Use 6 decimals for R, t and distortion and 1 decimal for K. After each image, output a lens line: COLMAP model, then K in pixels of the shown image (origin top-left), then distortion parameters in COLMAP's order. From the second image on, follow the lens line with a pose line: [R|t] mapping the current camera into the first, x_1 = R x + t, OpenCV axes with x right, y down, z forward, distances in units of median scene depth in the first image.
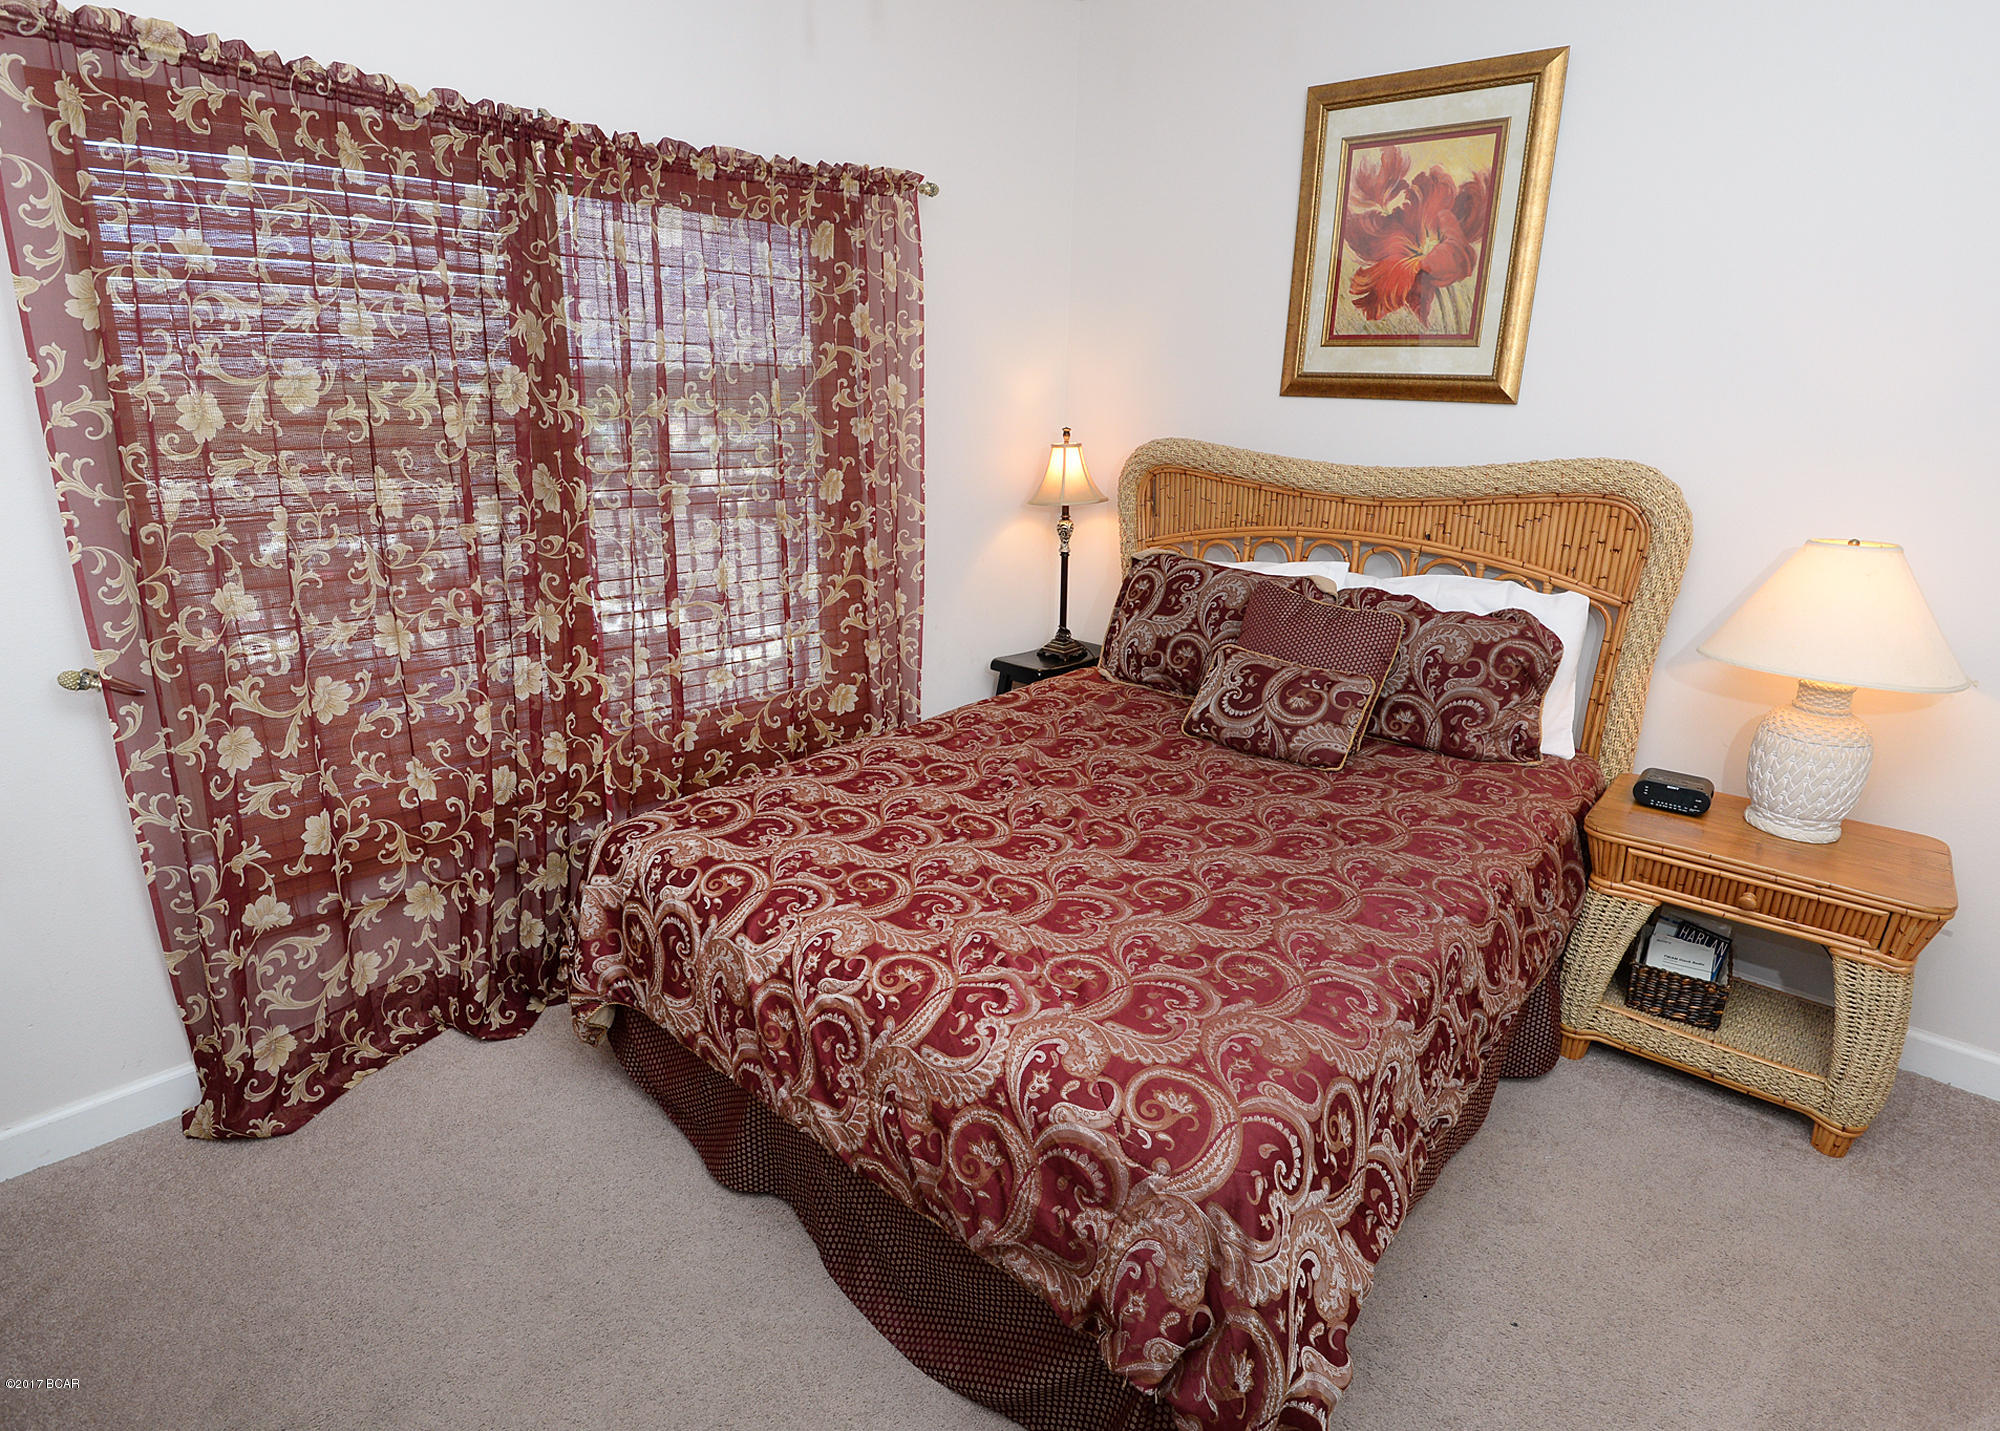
lens RADIAL K [[1095.6, 0, 1003.1], [0, 1095.6, 683.6], [0, 0, 1]] dist [-0.000645, -0.044202]
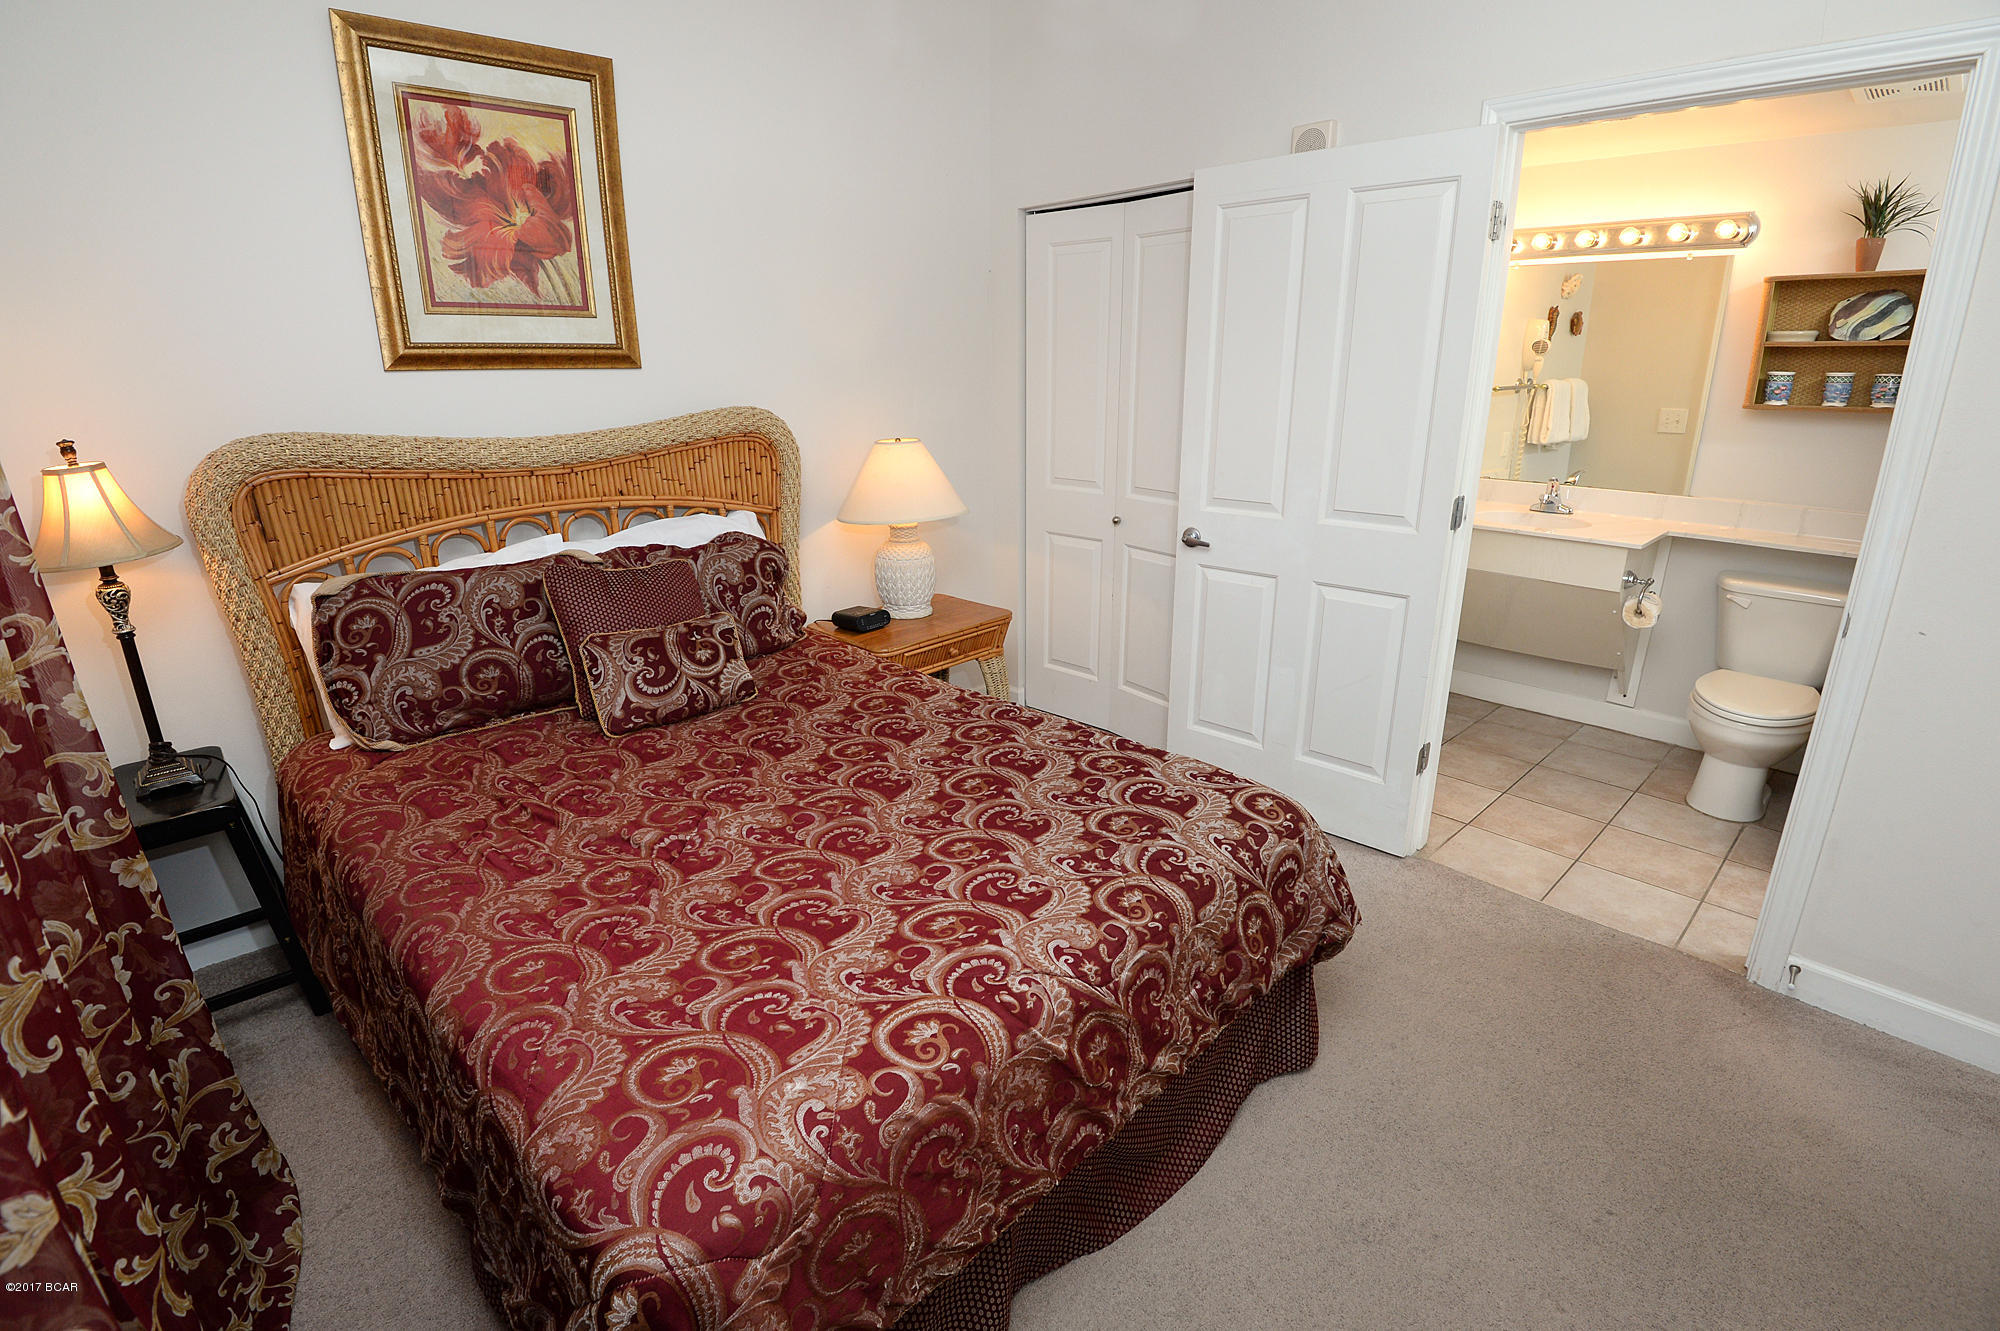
lens RADIAL K [[968.0, 0, 989.2], [0, 968.0, 627.5], [0, 0, 1]] dist [-0.014219, -0.018908]
pose [[0.046343, -0.291762, 0.955367, -0.595419], [0.265411, 0.925615, 0.269802, -0.183107], [-0.963021, 0.241062, 0.120332, 0.599386]]
